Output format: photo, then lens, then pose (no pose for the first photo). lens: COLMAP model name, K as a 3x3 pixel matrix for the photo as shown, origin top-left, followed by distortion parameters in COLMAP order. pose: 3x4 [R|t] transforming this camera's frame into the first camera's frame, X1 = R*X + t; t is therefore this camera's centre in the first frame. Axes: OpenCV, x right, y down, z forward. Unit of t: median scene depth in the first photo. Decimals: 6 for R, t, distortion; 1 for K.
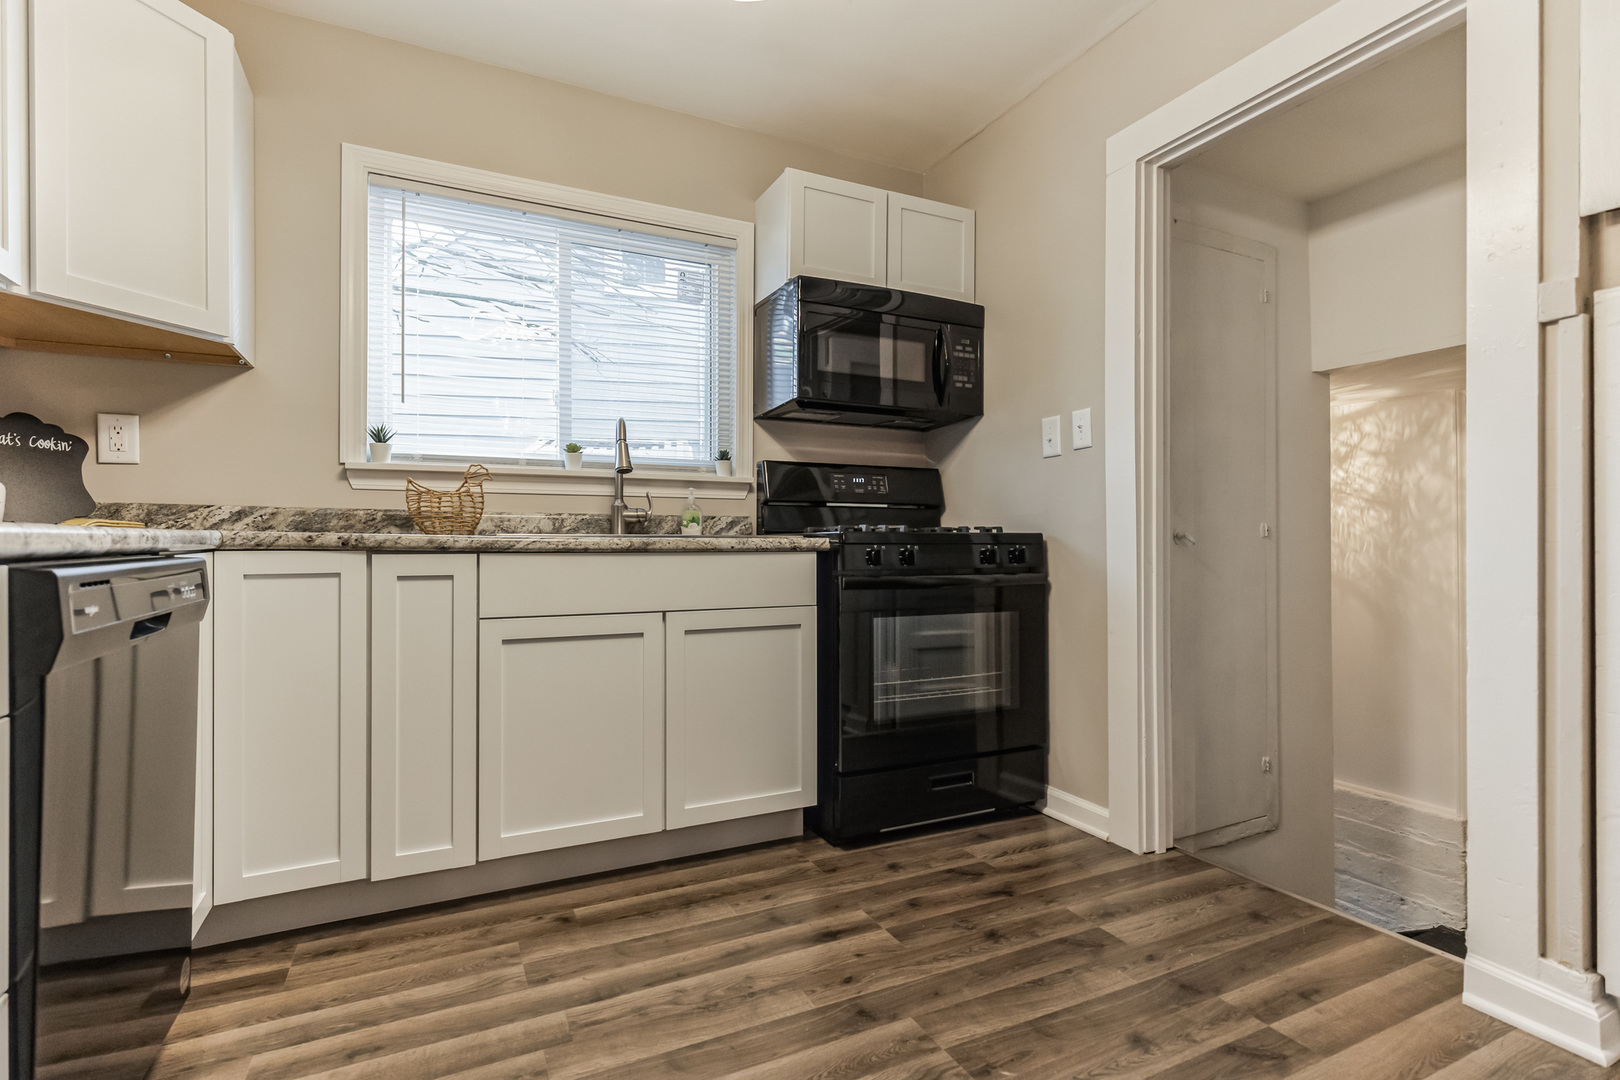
lens RADIAL K [[776.3, 0, 812.3], [0, 776.3, 527.1], [0, 0, 1]] dist [0.000356, -0.000086]
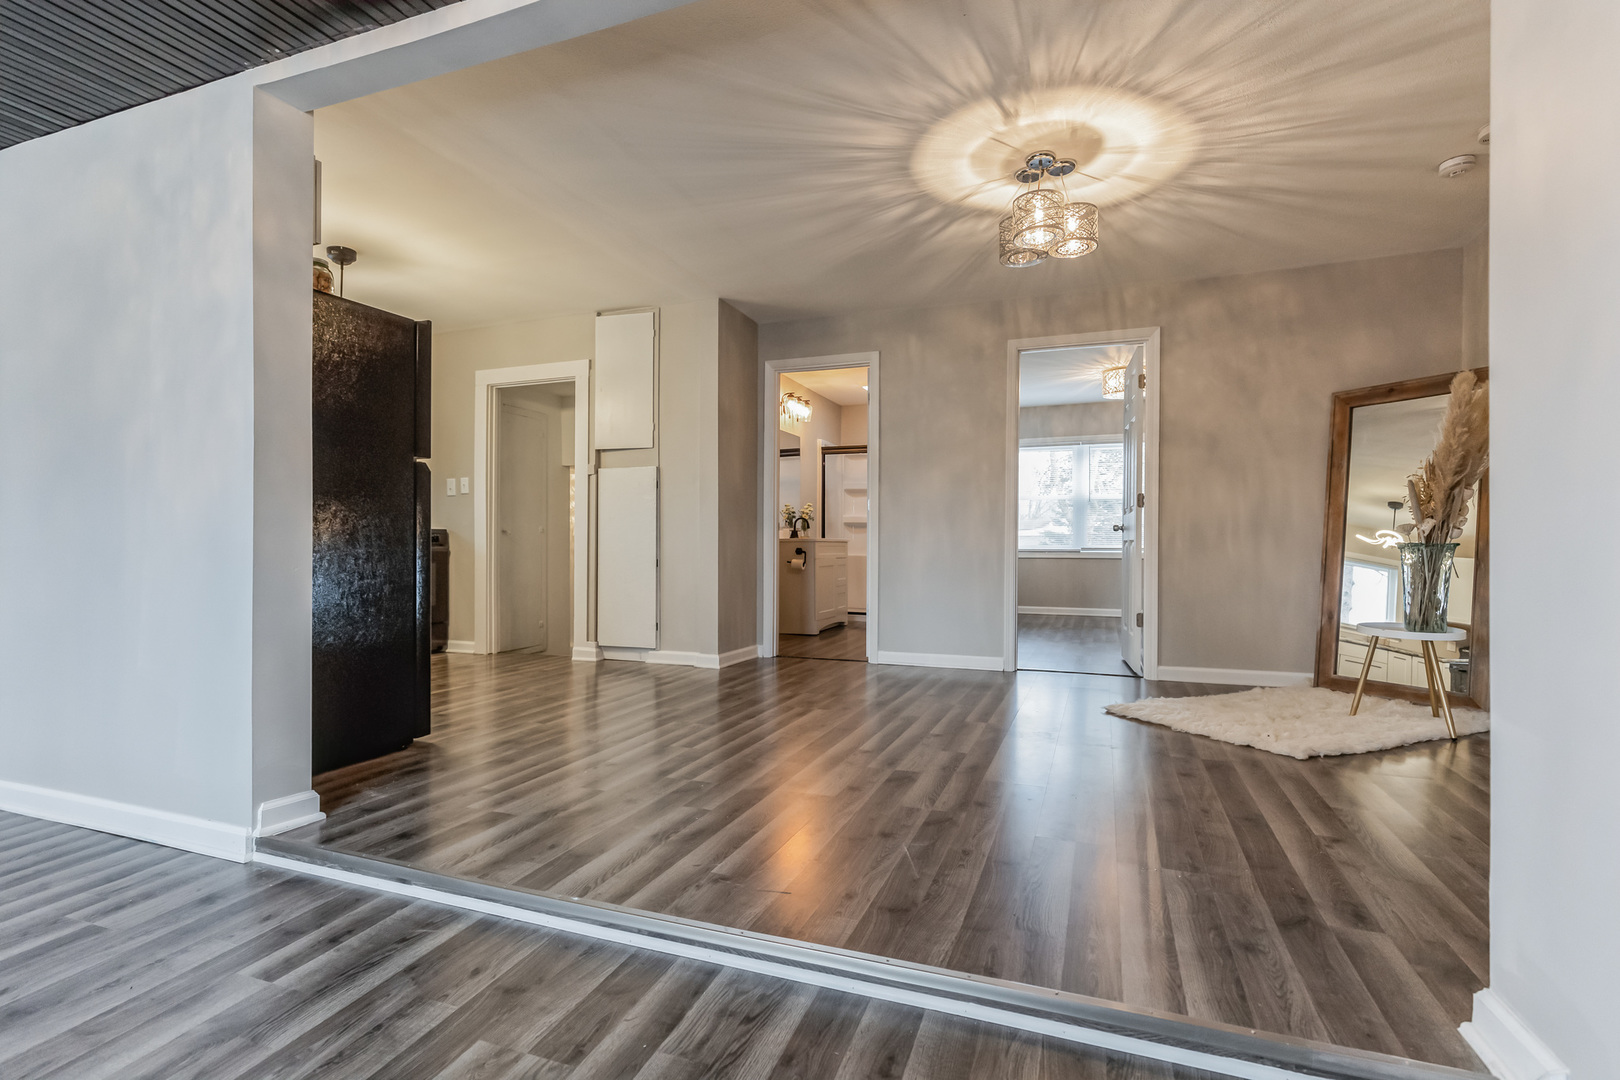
lens RADIAL K [[776.3, 0, 808.2], [0, 776.3, 541.1], [0, 0, 1]] dist [0.000356, -0.000086]
pose [[0.736561, 0.001670, 0.676369, -0.493316], [-0.013449, 0.999835, 0.012178, -0.000055], [-0.676237, -0.018067, 0.736462, -1.488074]]
